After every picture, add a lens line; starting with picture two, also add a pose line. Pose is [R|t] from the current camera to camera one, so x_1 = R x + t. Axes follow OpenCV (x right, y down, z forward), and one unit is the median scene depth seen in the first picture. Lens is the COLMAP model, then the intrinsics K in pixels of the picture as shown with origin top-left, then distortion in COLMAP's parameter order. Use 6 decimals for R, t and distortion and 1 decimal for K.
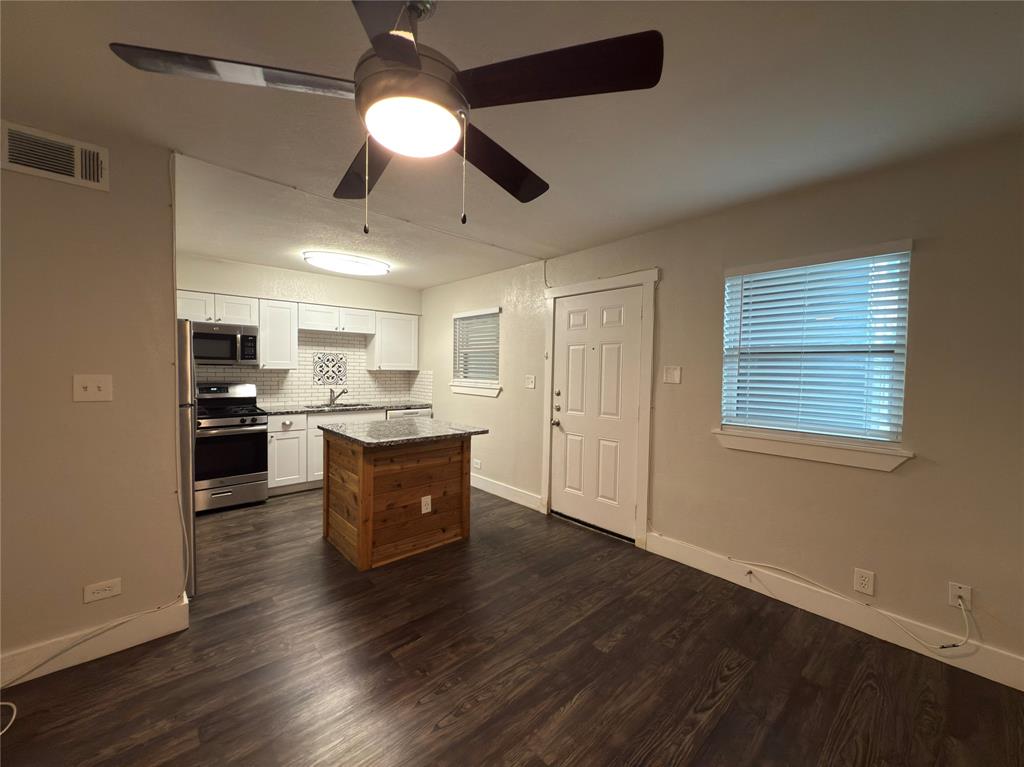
lens RADIAL K [[406.6, 0, 512.1], [0, 406.6, 382.1], [0, 0, 1]] dist [0.000292, 0.000025]
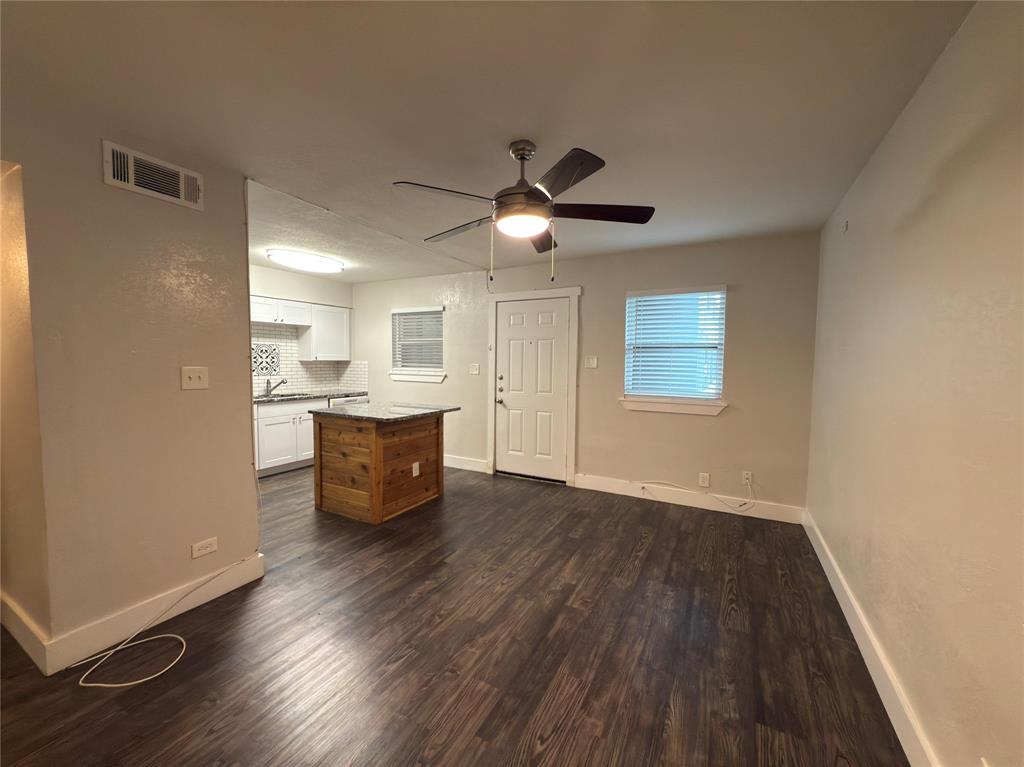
lens RADIAL K [[406.6, 0, 512.1], [0, 406.6, 382.1], [0, 0, 1]] dist [0.000292, 0.000025]
pose [[0.944433, -0.026095, 0.327668, -0.309310], [0.017118, 0.999396, 0.030250, 0.003894], [-0.328259, -0.022960, 0.944309, -0.238286]]
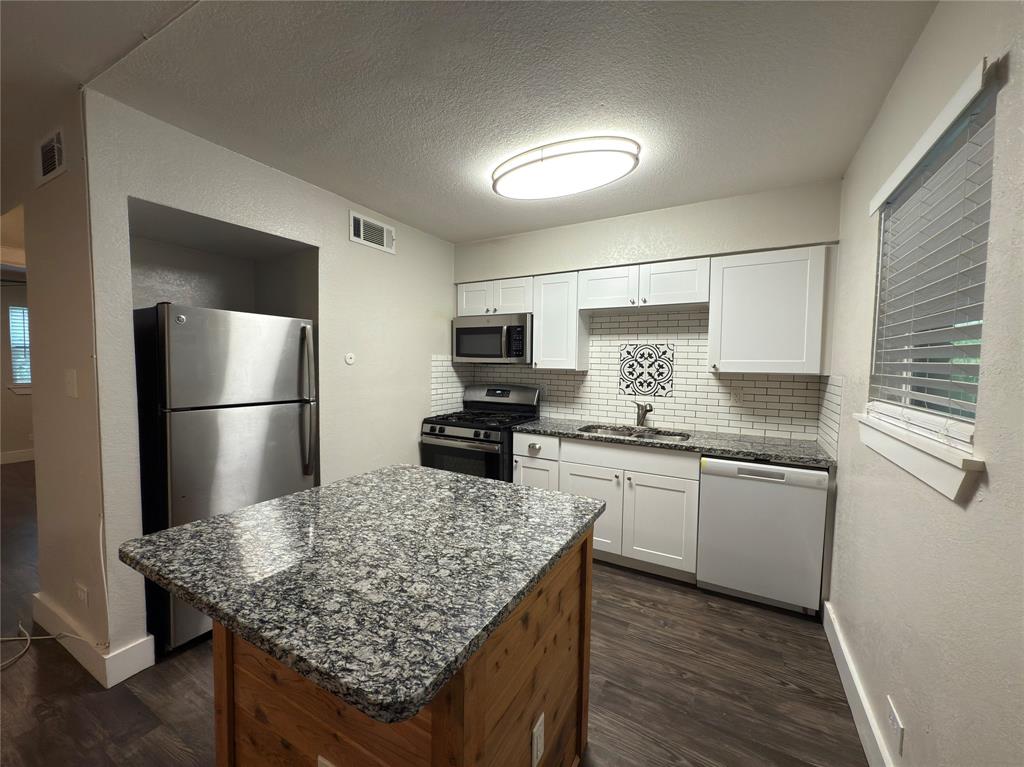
lens RADIAL K [[406.6, 0, 512.1], [0, 406.6, 382.1], [0, 0, 1]] dist [0.000292, 0.000025]
pose [[0.313171, 0.033742, -0.949097, 0.120322], [-0.041019, 0.998917, 0.021978, -0.029773], [0.948810, 0.032048, 0.314216, 0.955300]]
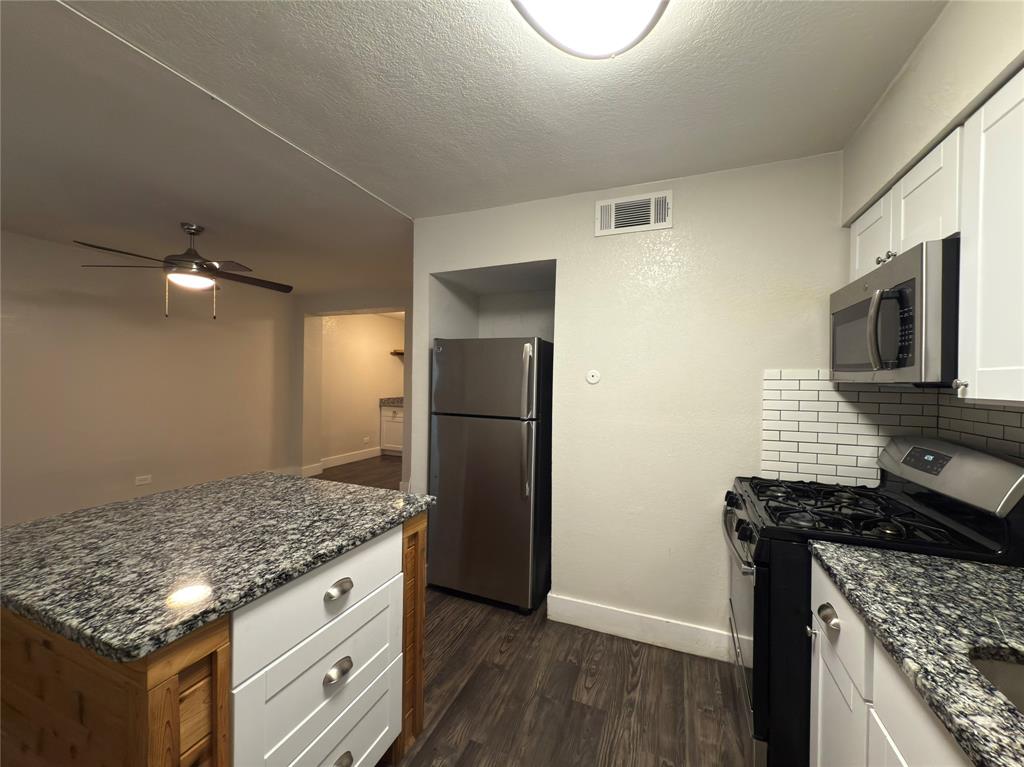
lens RADIAL K [[406.6, 0, 512.1], [0, 406.6, 382.1], [0, 0, 1]] dist [0.000292, 0.000025]
pose [[-0.904333, -0.026650, -0.425994, -0.346786], [-0.043898, 0.998564, 0.030721, -0.051509], [0.424563, 0.046482, -0.904204, 1.464366]]
